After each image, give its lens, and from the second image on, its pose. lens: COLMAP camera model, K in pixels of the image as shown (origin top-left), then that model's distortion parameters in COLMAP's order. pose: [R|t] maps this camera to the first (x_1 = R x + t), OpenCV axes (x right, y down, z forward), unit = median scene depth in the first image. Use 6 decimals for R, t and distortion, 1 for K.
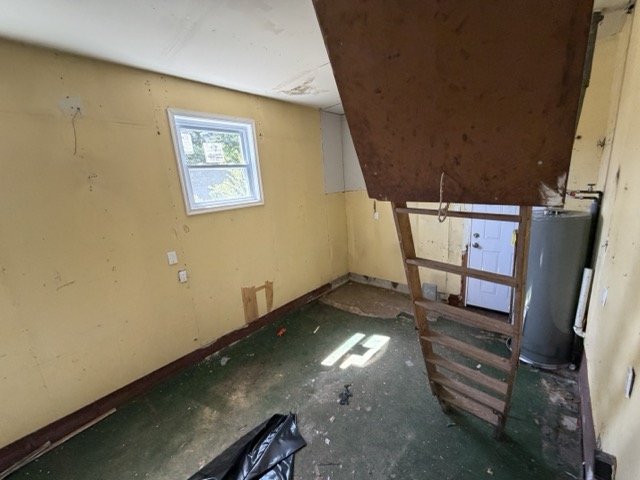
lens RADIAL K [[255.1, 0, 320.0], [0, 255.1, 240.0], [0, 0, 1]] dist [0.000387, -0.000001]
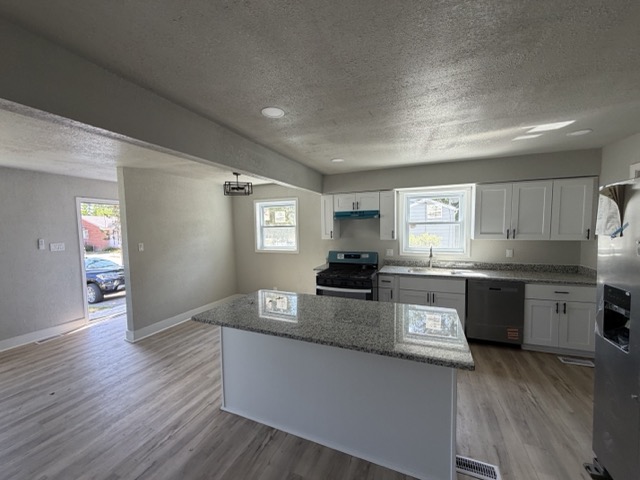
lens RADIAL K [[255.1, 0, 320.0], [0, 255.1, 240.0], [0, 0, 1]] dist [0.000387, -0.000001]
pose [[0.336376, 0.121534, -0.933853, 1.231070], [-0.222949, 0.973724, 0.046416, -0.331578], [0.914956, 0.192588, 0.354633, 0.654384]]
